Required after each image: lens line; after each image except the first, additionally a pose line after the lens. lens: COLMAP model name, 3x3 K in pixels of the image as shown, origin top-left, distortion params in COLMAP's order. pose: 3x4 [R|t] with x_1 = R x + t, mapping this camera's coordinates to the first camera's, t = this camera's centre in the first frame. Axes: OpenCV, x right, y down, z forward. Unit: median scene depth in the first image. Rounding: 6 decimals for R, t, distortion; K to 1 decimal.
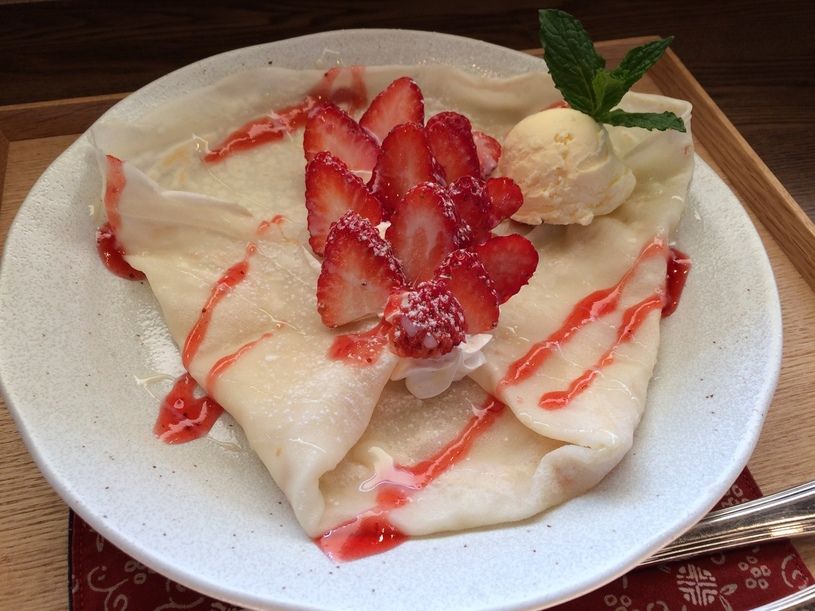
lens RADIAL K [[712.2, 0, 407.5], [0, 712.2, 305.5], [0, 0, 1]] dist [0.065594, -0.126275]
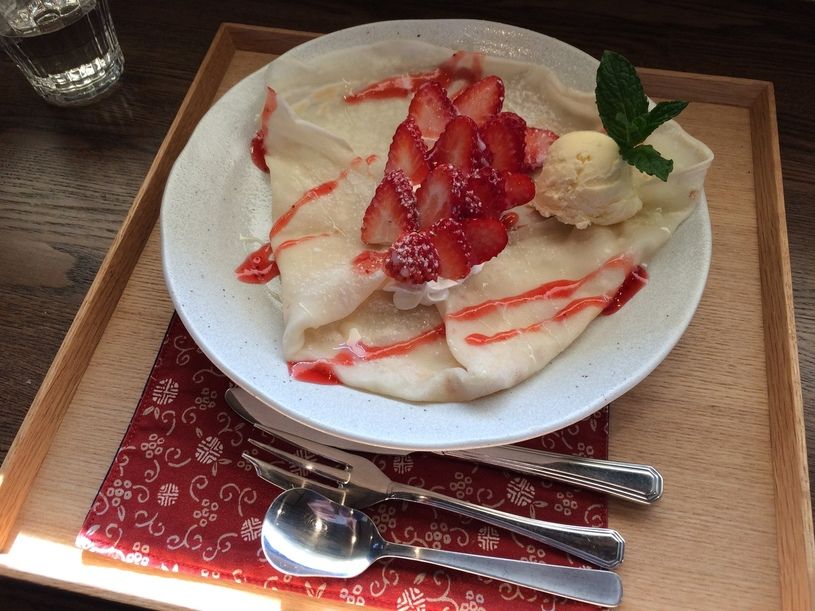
lens RADIAL K [[712.2, 0, 407.5], [0, 712.2, 305.5], [0, 0, 1]] dist [0.065594, -0.126275]
pose [[0.900151, 0.331628, -0.282404, 0.416585], [-0.295105, 0.941181, 0.164595, -0.112773], [0.320378, -0.064821, 0.945070, -0.346540]]
